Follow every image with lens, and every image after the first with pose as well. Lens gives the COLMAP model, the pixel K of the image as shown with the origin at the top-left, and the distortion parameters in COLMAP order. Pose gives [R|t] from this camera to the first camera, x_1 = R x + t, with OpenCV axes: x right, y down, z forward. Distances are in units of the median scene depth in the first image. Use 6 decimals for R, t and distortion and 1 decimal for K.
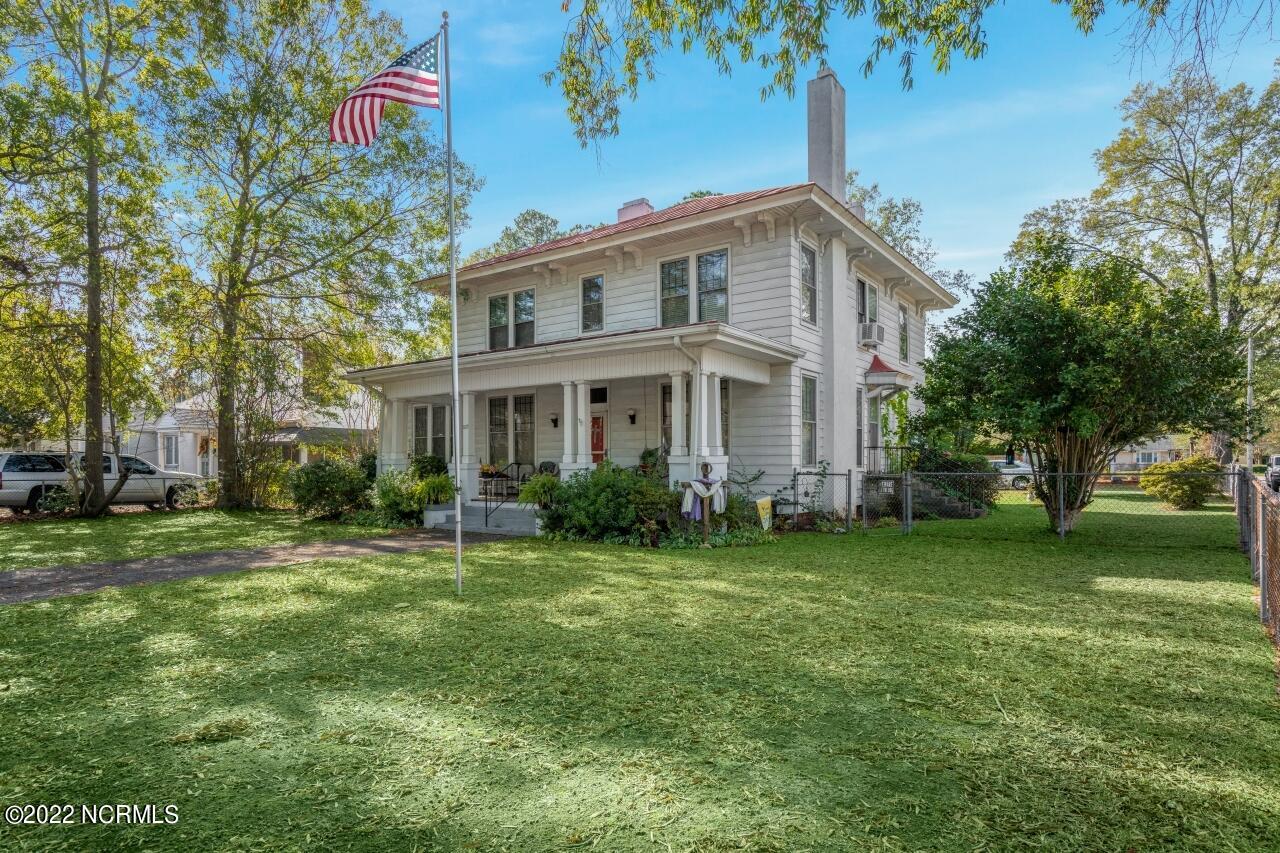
lens RADIAL K [[733.4, 0, 637.8], [0, 733.4, 465.4], [0, 0, 1]] dist [0.000344, 0.000393]
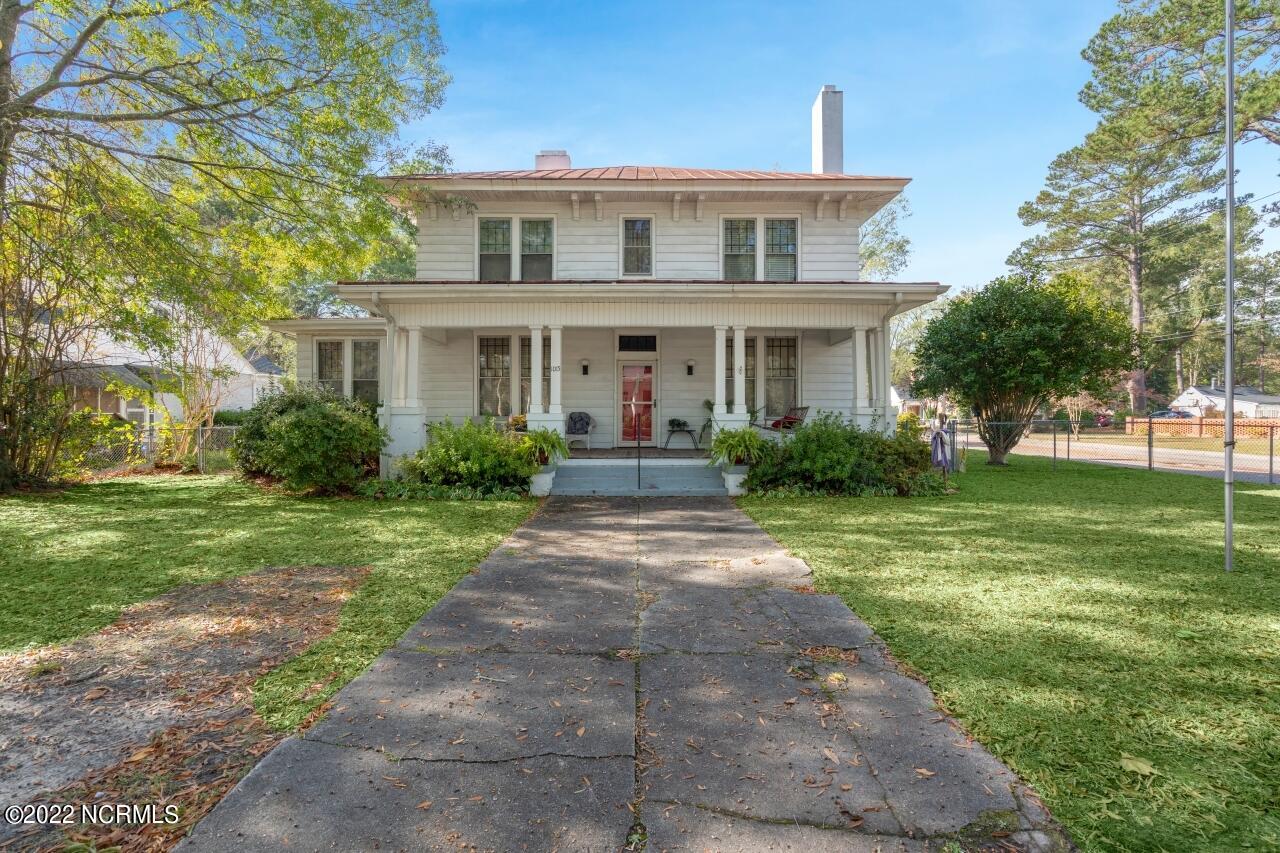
lens RADIAL K [[583.8, 0, 639.7], [0, 583.8, 408.3], [0, 0, 1]] dist [-0.000493, 0.000608]
pose [[0.803349, 0.013729, 0.595350, -0.502754], [-0.006200, 0.999873, -0.014692, -0.000074], [-0.595476, 0.008112, 0.803332, 0.389098]]
